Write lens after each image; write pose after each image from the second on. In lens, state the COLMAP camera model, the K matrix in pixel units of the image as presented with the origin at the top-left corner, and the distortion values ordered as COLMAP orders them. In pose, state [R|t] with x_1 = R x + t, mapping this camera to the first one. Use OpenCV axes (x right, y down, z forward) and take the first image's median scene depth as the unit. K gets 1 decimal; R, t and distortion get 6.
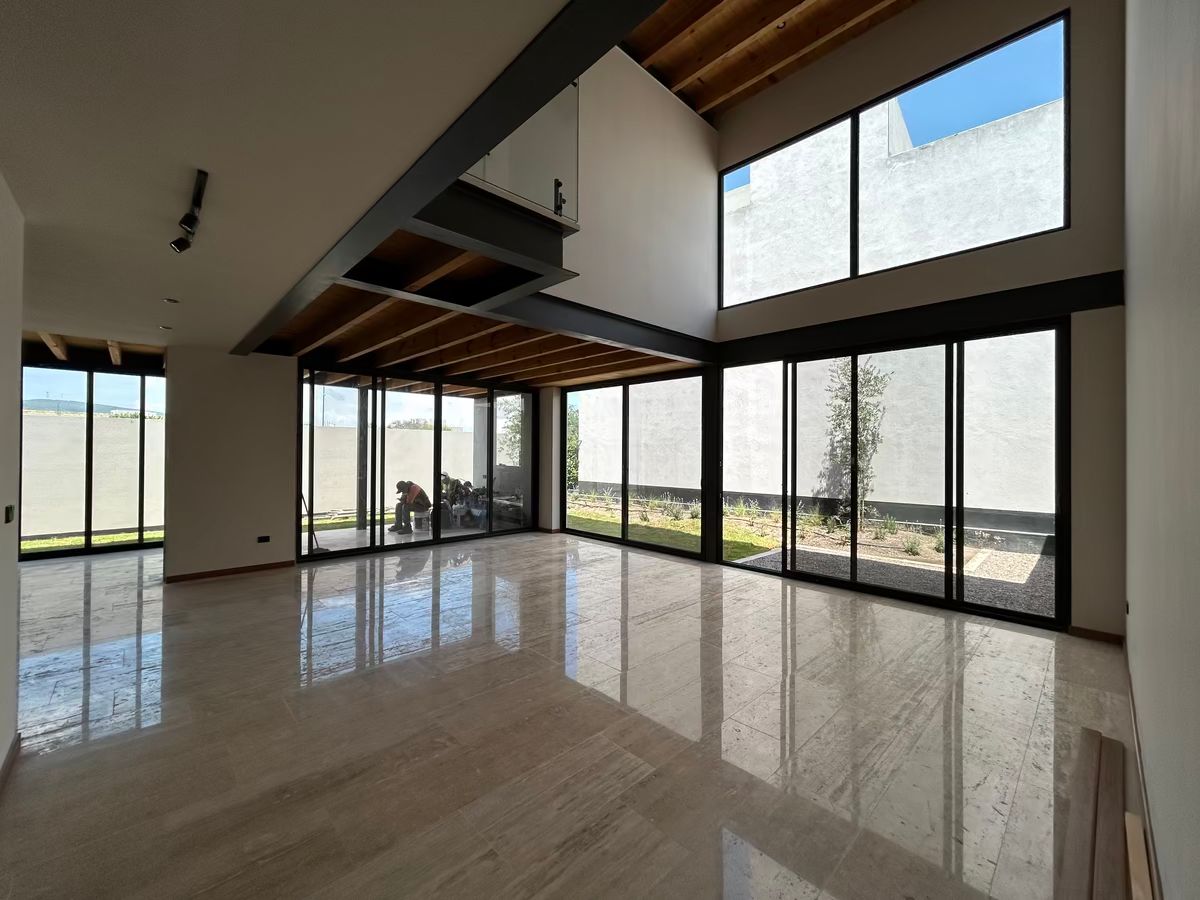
lens RADIAL K [[481.6, 0, 596.4], [0, 481.6, 448.2], [0, 0, 1]] dist [-0.000094, 0.000499]
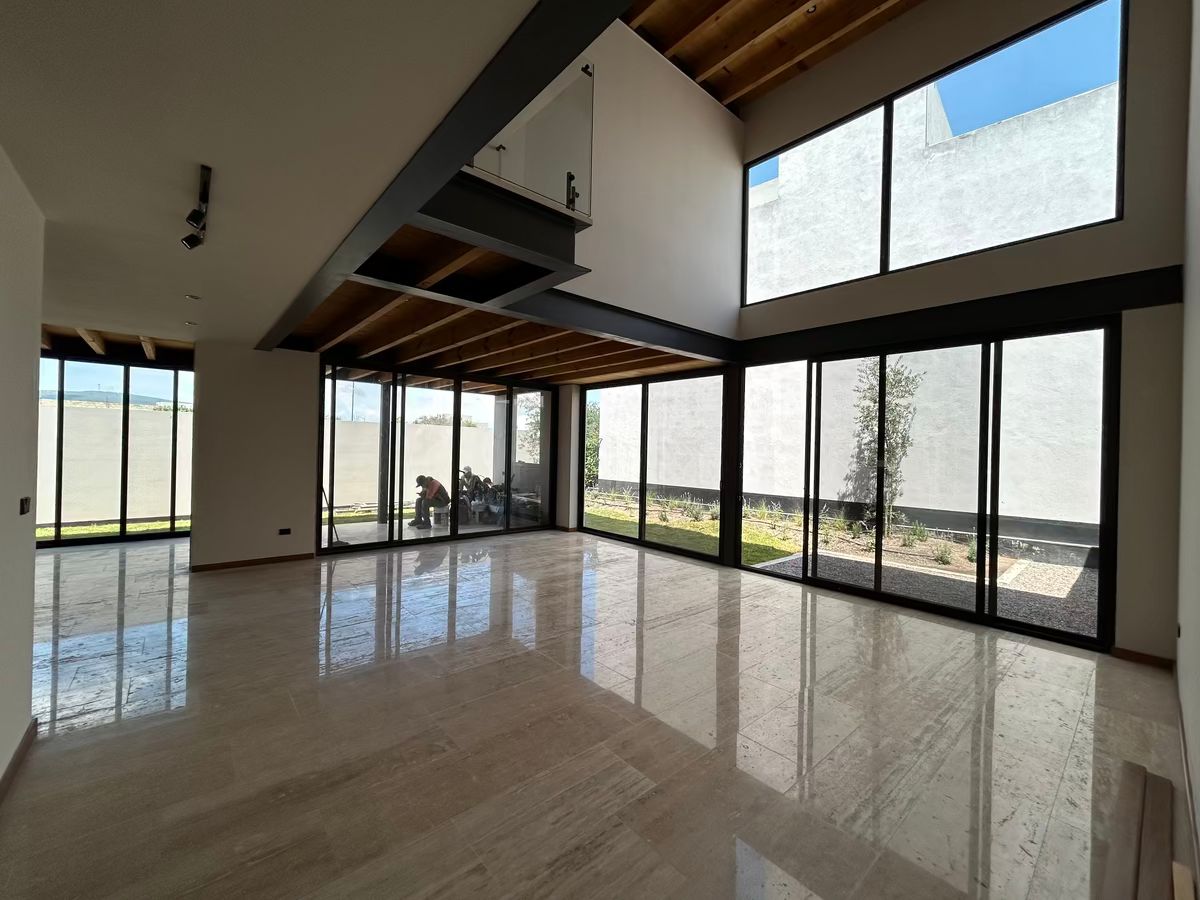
lens RADIAL K [[481.6, 0, 596.9], [0, 481.6, 448.3], [0, 0, 1]] dist [-0.000094, 0.000499]
pose [[0.998703, 0.015731, -0.048432, 0.016434], [-0.015458, 0.999862, 0.006004, -0.004078], [0.048520, -0.005248, 0.998808, 0.015542]]
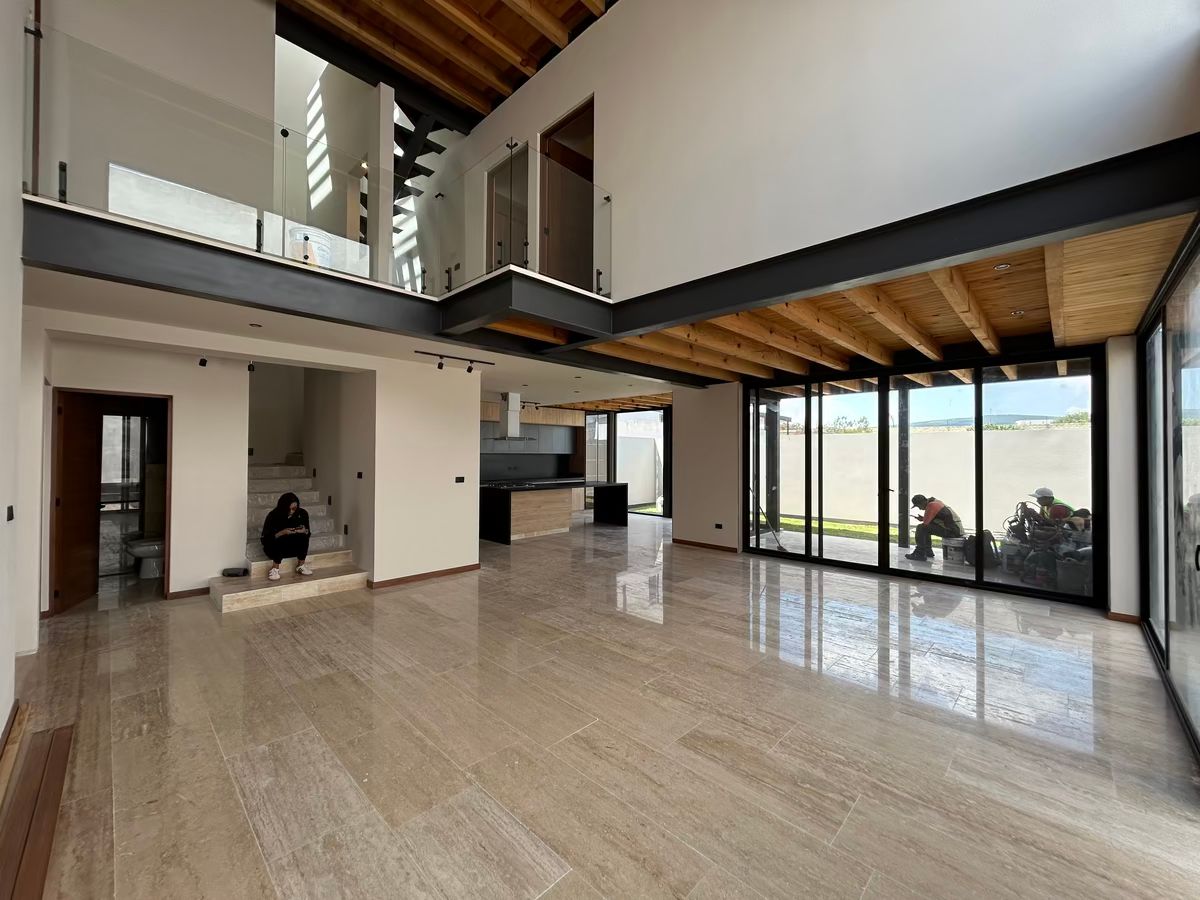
lens RADIAL K [[481.6, 0, 589.6], [0, 481.6, 449.2], [0, 0, 1]] dist [-0.000094, 0.000499]
pose [[0.028916, -0.017249, -0.999433, 0.641643], [0.000727, 0.999851, -0.017235, 0.004853], [0.999582, -0.000228, 0.028924, 0.665557]]
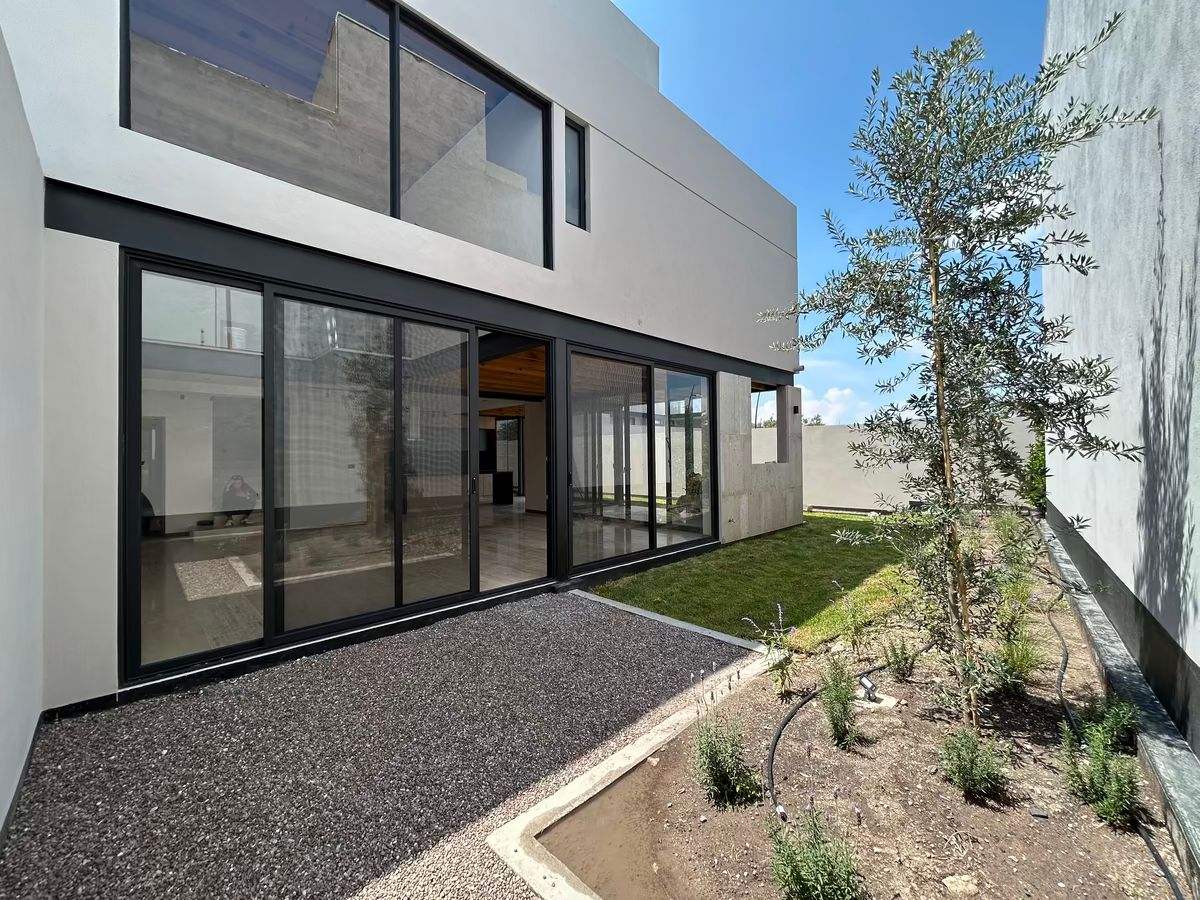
lens RADIAL K [[481.6, 0, 607.3], [0, 481.6, 451.6], [0, 0, 1]] dist [-0.000094, 0.000499]
pose [[0.020855, -0.006794, -0.999759, 1.292174], [0.009774, 0.999931, -0.006592, 0.021793], [0.999735, -0.009634, 0.020920, 1.299106]]
